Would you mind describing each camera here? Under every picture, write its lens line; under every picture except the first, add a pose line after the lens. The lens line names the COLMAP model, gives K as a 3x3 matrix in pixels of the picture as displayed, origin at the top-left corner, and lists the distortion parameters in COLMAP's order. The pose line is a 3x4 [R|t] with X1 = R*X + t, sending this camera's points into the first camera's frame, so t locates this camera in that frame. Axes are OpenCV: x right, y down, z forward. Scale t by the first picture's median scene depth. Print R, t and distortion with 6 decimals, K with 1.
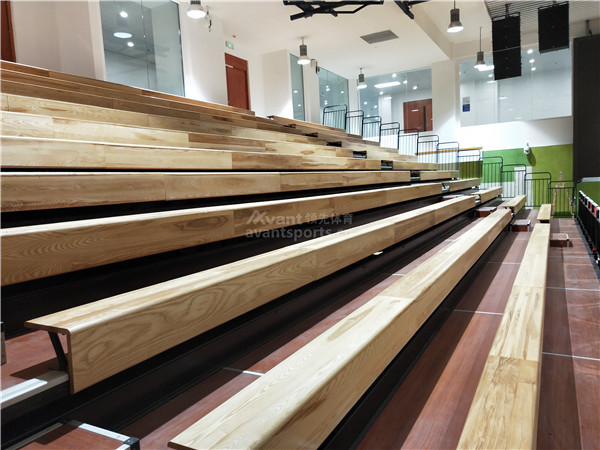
lens RADIAL K [[461.4, 0, 300.0], [0, 461.4, 225.0], [0, 0, 1]] dist [-0.002504, -0.000190]
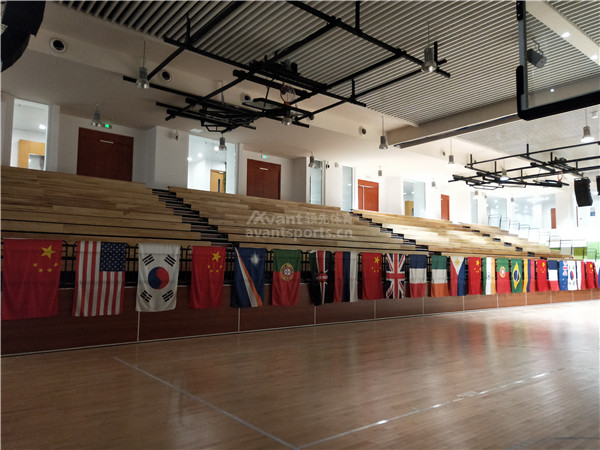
lens RADIAL K [[461.4, 0, 300.0], [0, 461.4, 225.0], [0, 0, 1]] dist [-0.002504, -0.000190]
pose [[0.919551, 0.037076, -0.391218, 0.105710], [-0.102064, 0.983909, -0.146653, 0.203175], [0.379485, 0.174784, 0.908538, -1.421273]]
